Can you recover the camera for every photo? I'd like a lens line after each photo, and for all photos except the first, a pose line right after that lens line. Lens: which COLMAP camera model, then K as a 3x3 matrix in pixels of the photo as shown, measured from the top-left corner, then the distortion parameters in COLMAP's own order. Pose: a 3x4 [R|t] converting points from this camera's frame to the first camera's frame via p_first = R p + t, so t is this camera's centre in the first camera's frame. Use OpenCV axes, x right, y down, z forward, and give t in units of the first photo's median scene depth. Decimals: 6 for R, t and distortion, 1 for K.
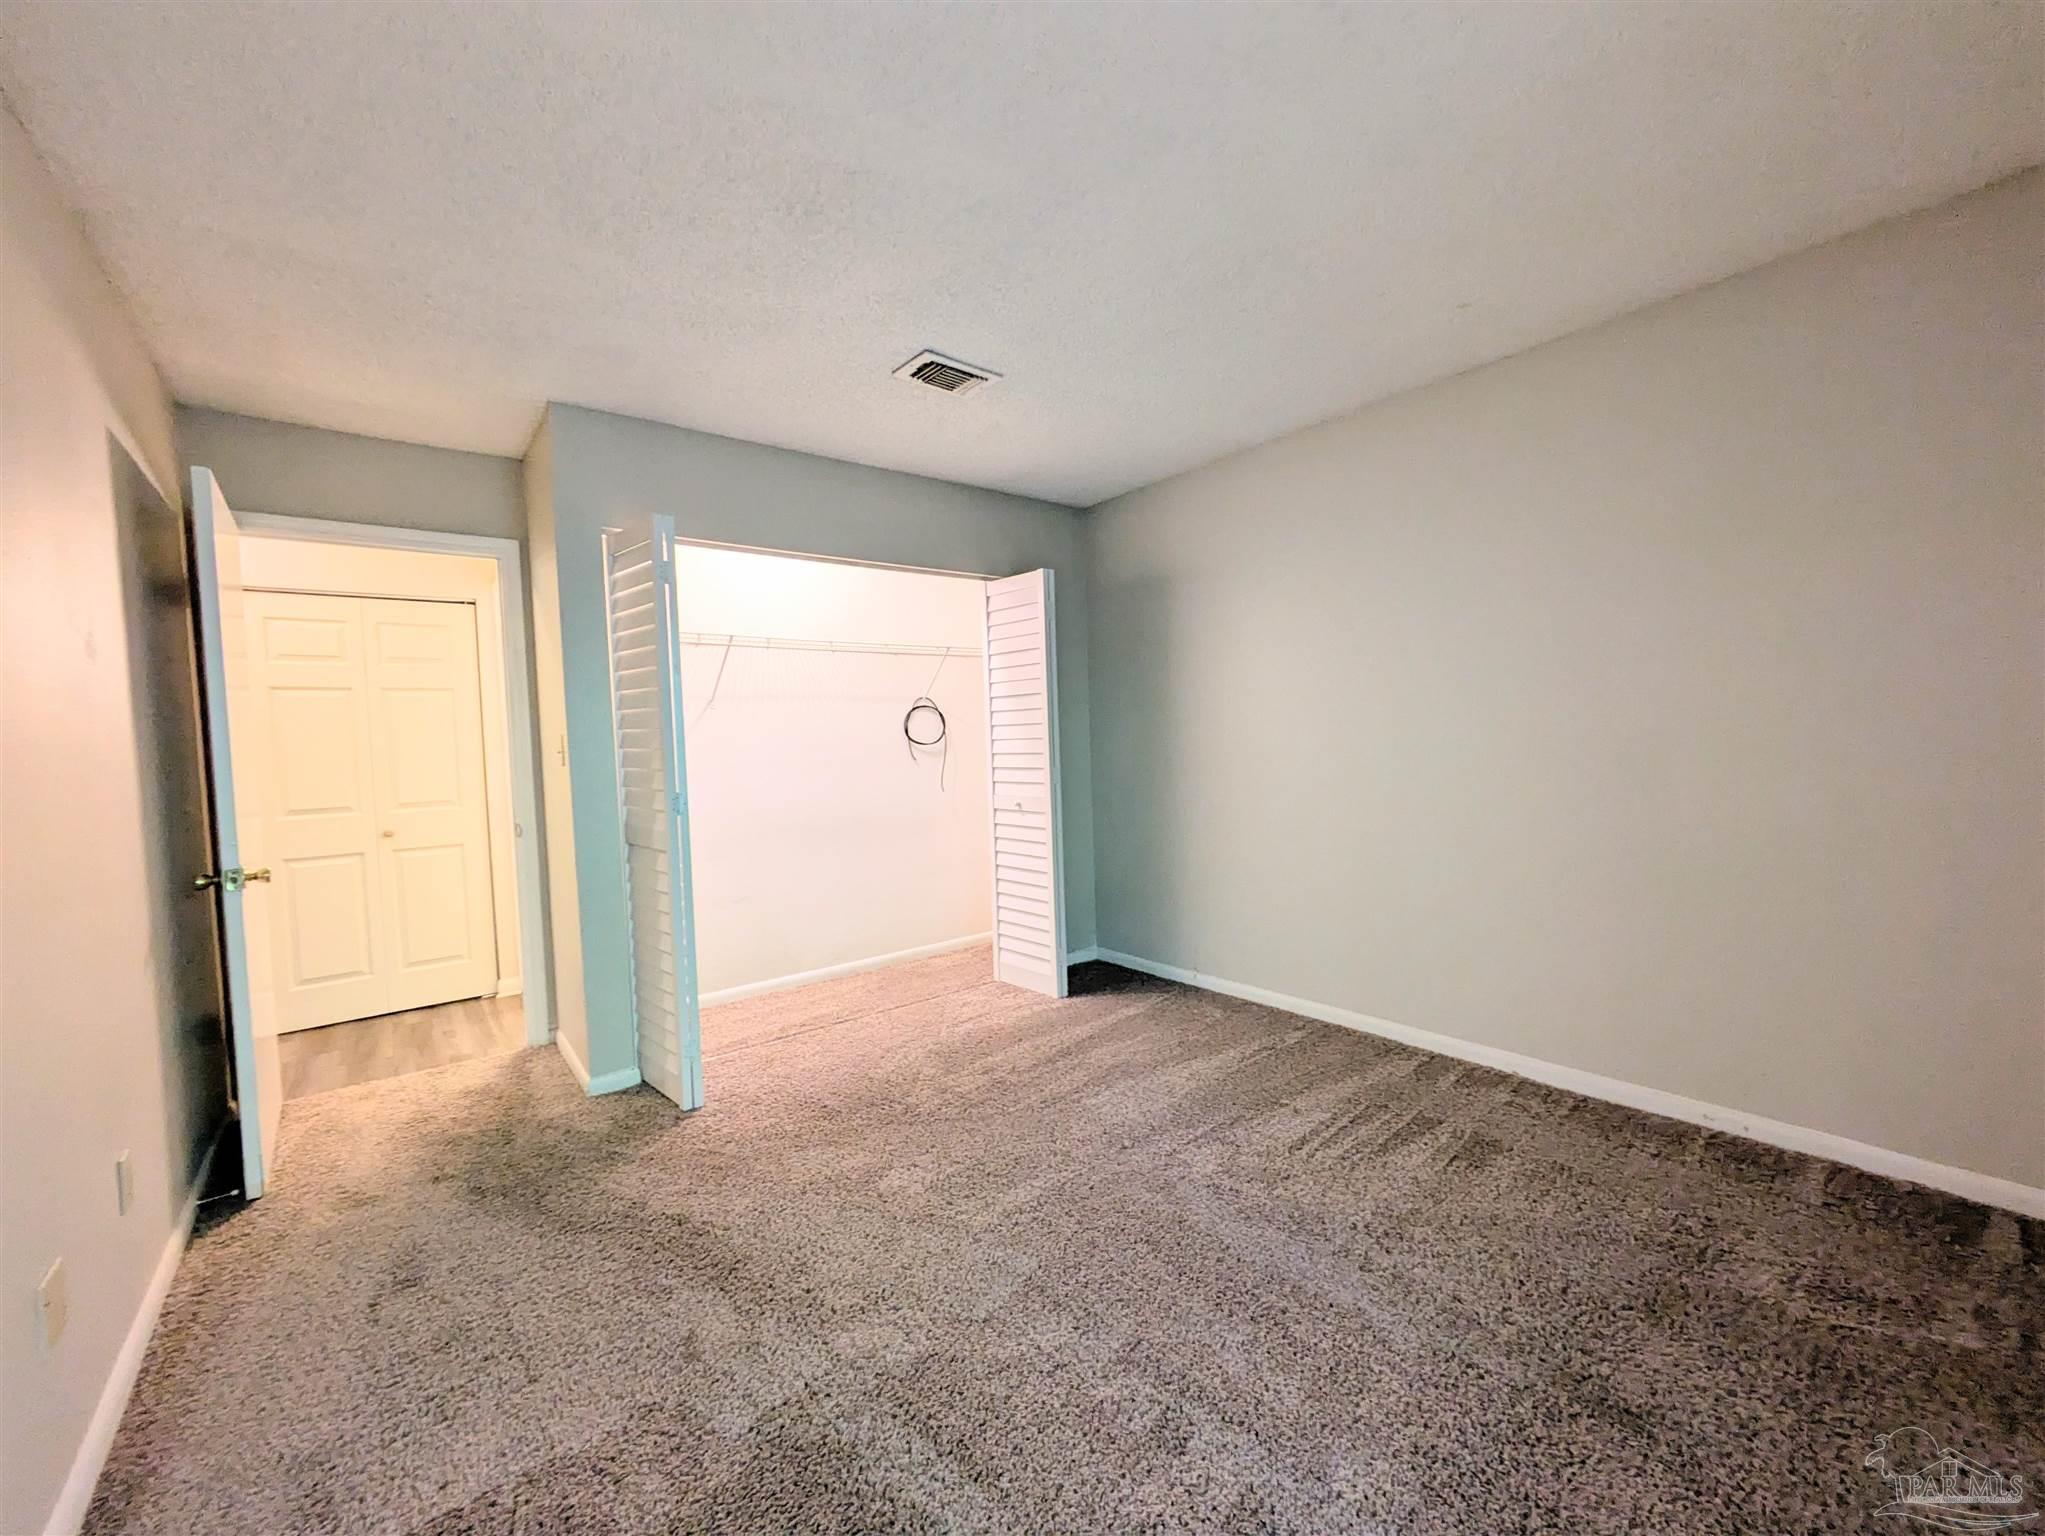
lens RADIAL K [[809.9, 0, 1027.6], [0, 809.9, 771.3], [0, 0, 1]] dist [-0.005561, 0.004202]
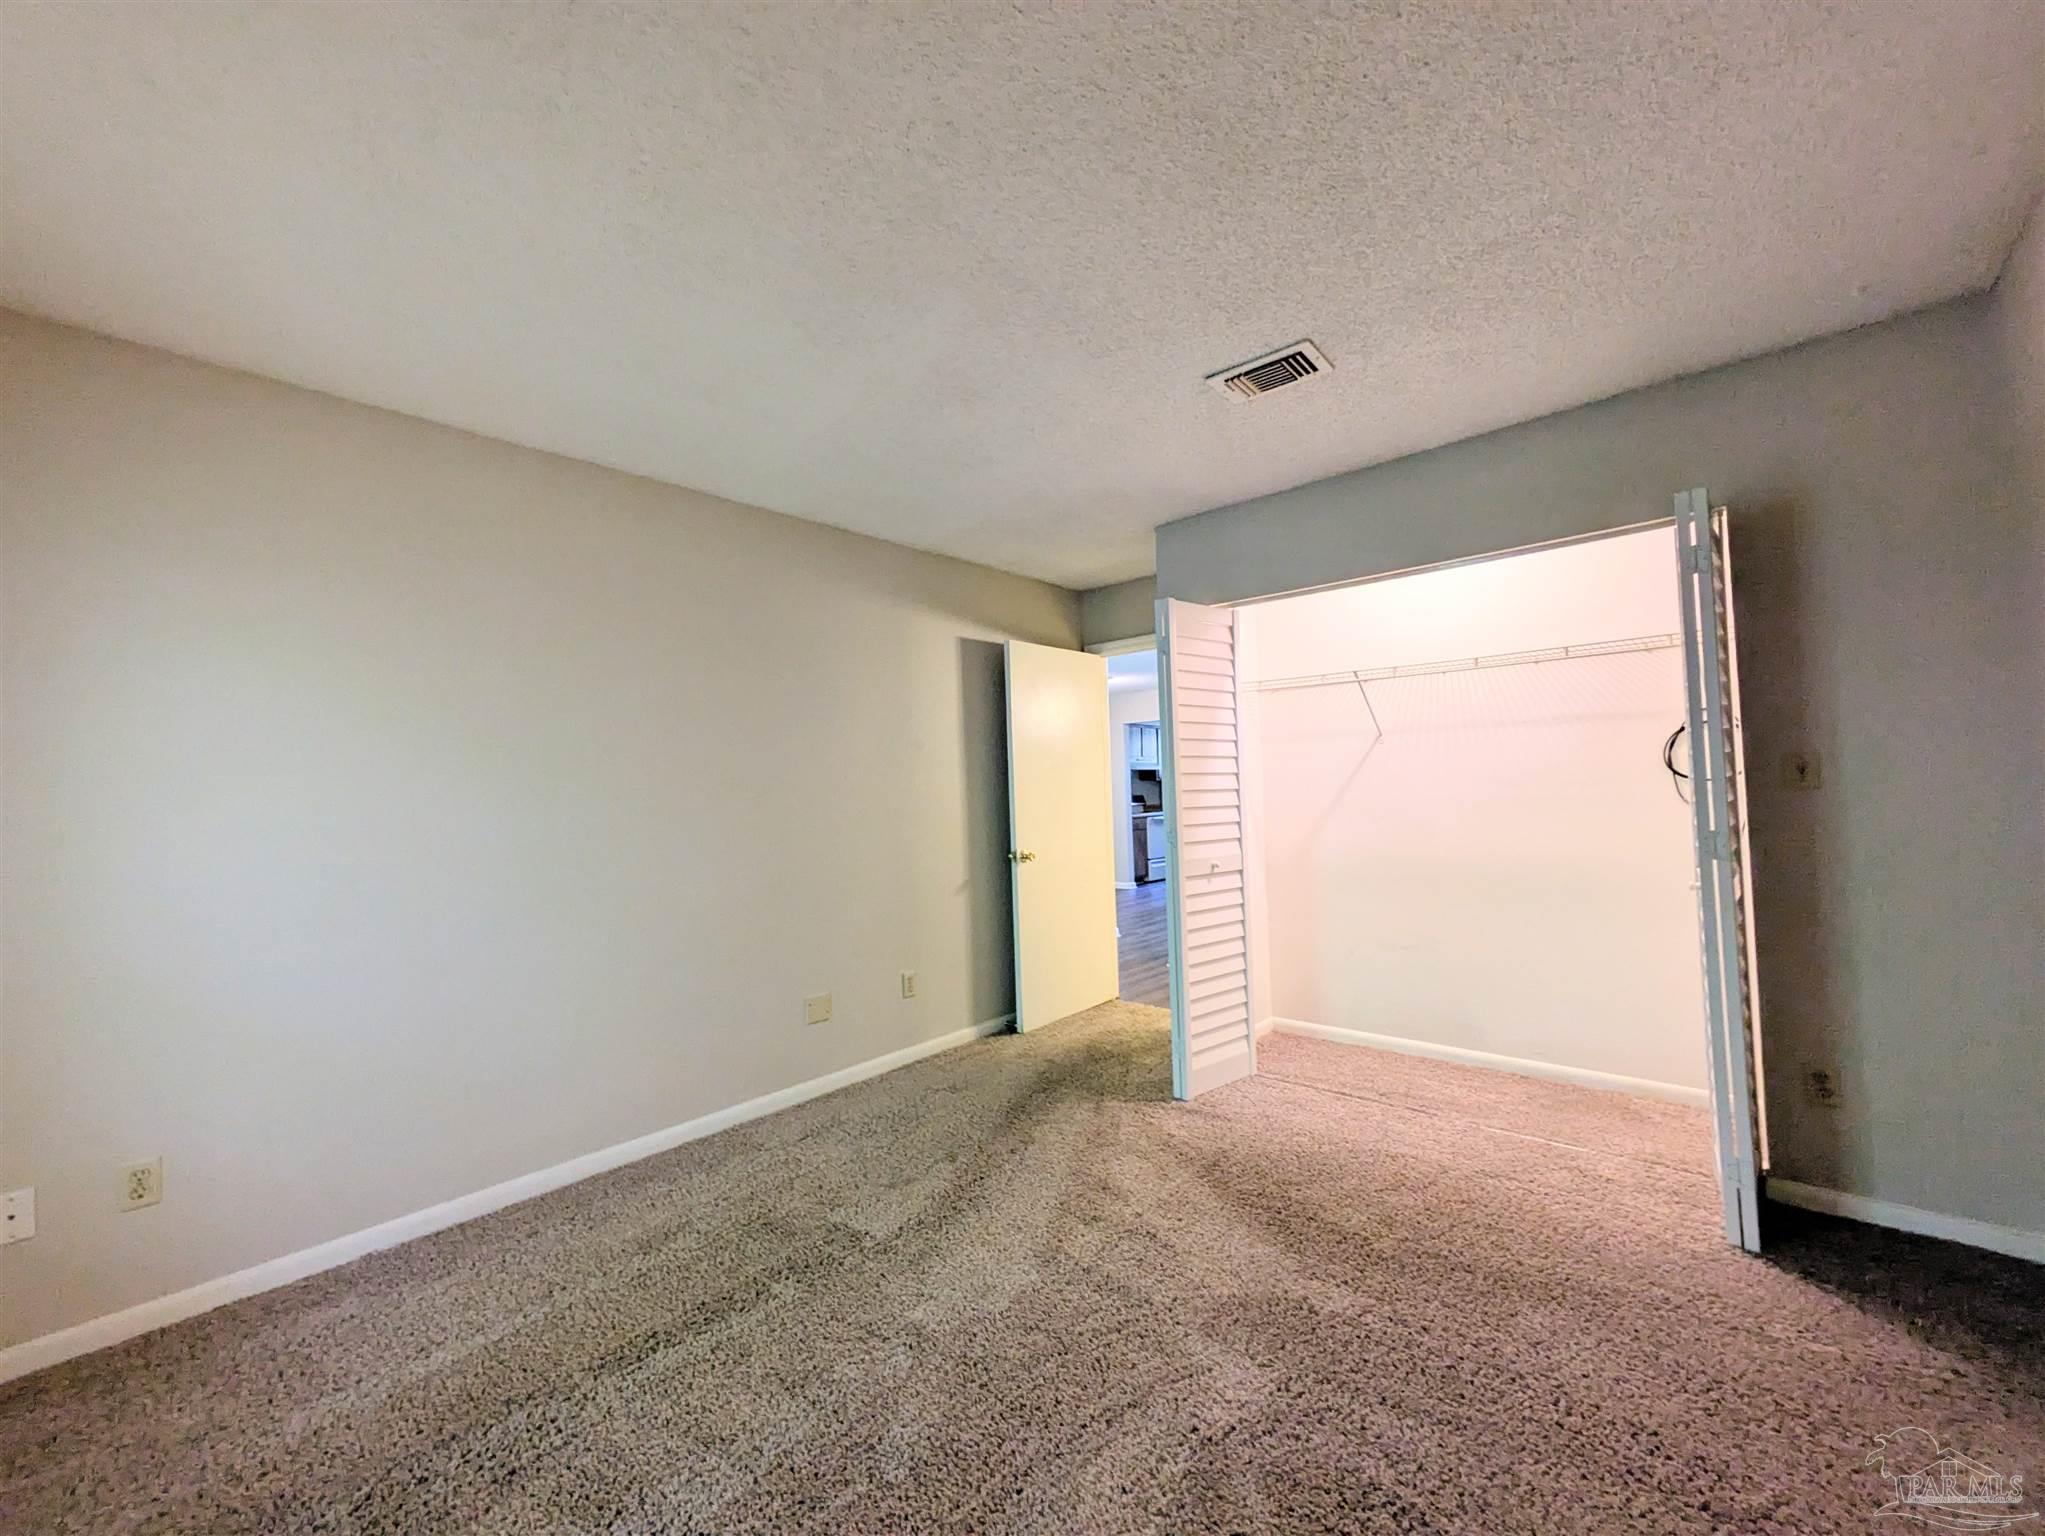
lens RADIAL K [[809.9, 0, 1027.6], [0, 809.9, 771.3], [0, 0, 1]] dist [-0.005561, 0.004202]
pose [[0.163004, 0.002586, -0.986622, 0.692989], [-0.012723, 0.999919, 0.000519, -0.053418], [0.986543, 0.012468, 0.163024, 0.579394]]
